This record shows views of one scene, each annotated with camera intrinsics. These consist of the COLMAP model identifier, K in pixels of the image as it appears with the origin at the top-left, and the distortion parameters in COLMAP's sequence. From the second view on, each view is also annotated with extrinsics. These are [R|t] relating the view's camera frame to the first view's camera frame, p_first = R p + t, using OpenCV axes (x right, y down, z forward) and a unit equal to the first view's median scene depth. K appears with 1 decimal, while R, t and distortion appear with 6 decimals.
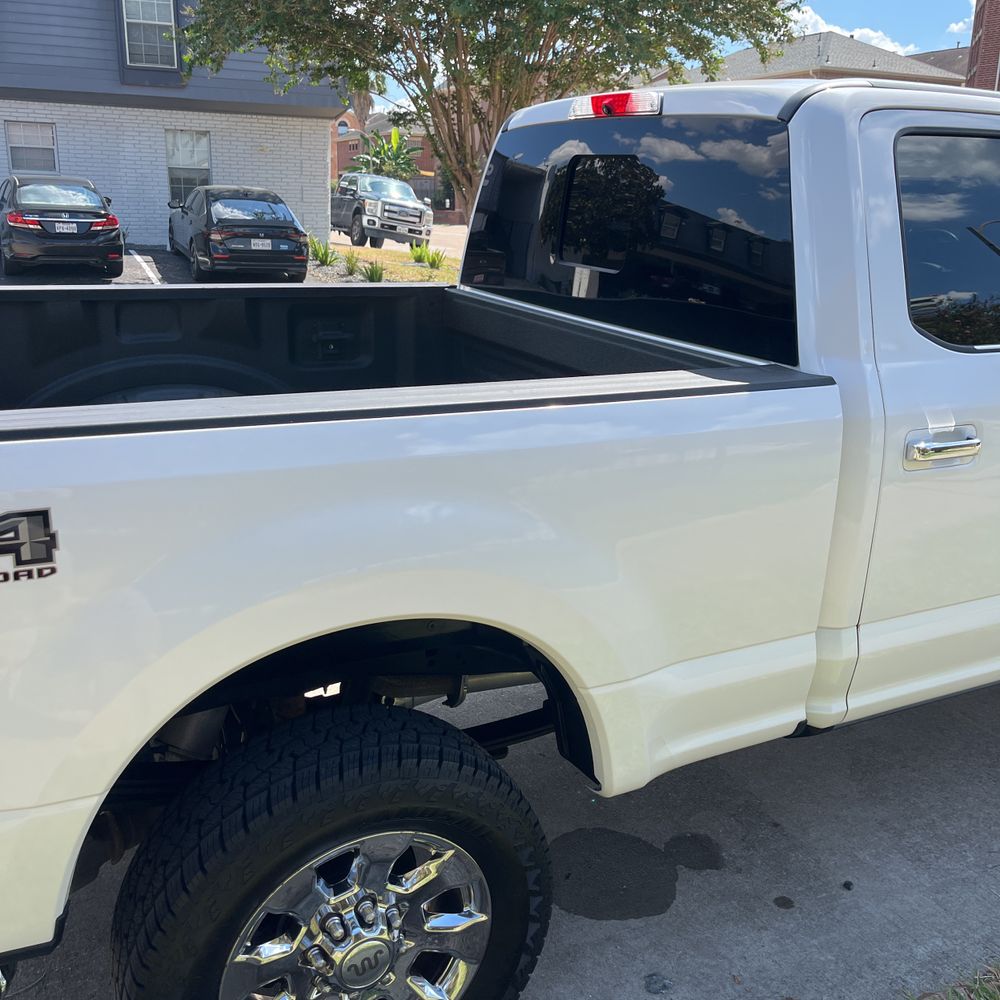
lens RADIAL K [[989.3, 0, 538.8], [0, 989.3, 475.2], [0, 0, 1]] dist [0.025211, -0.033157]
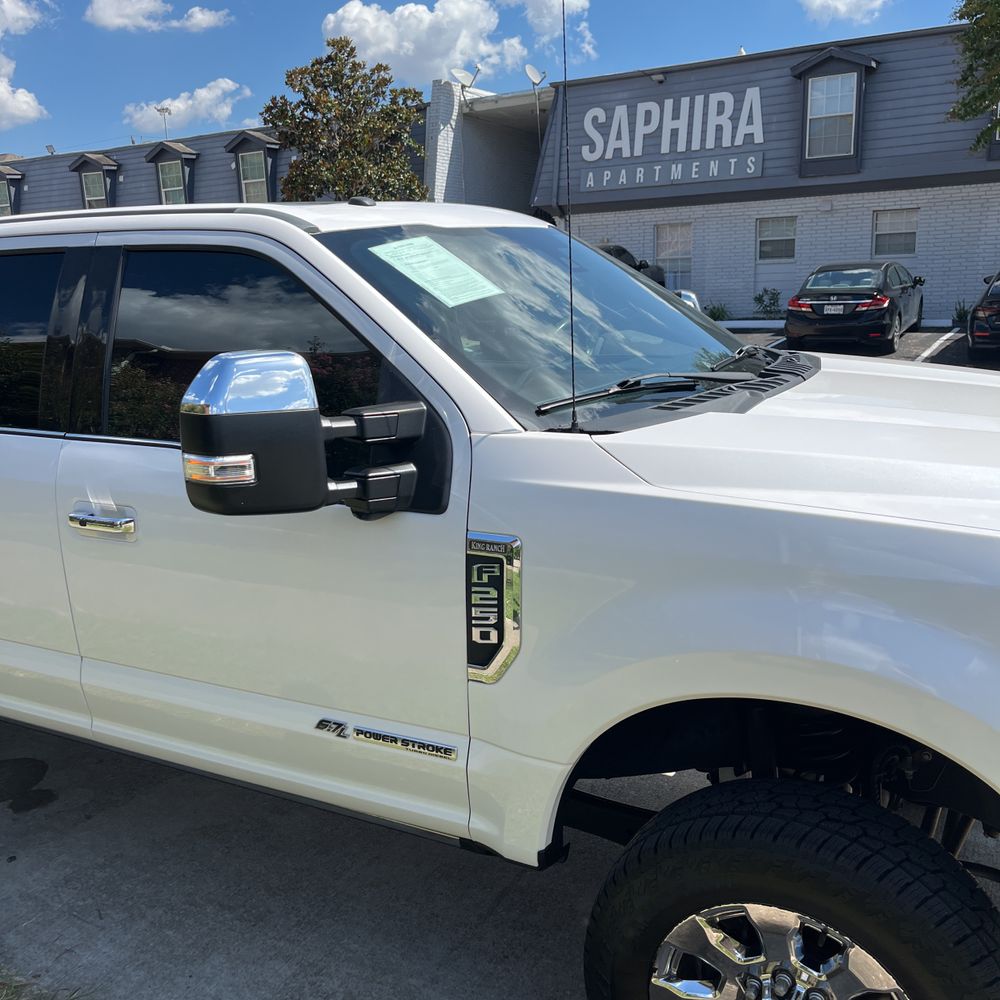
lens RADIAL K [[1013.1, 0, 513.0], [0, 1013.1, 497.0], [0, 0, 1]] dist [0.046184, -0.052280]
pose [[0.565180, 0.121638, -0.815951, 0.249402], [-0.169234, 0.985130, 0.029636, -0.024099], [0.807423, 0.121337, 0.577361, 0.113133]]
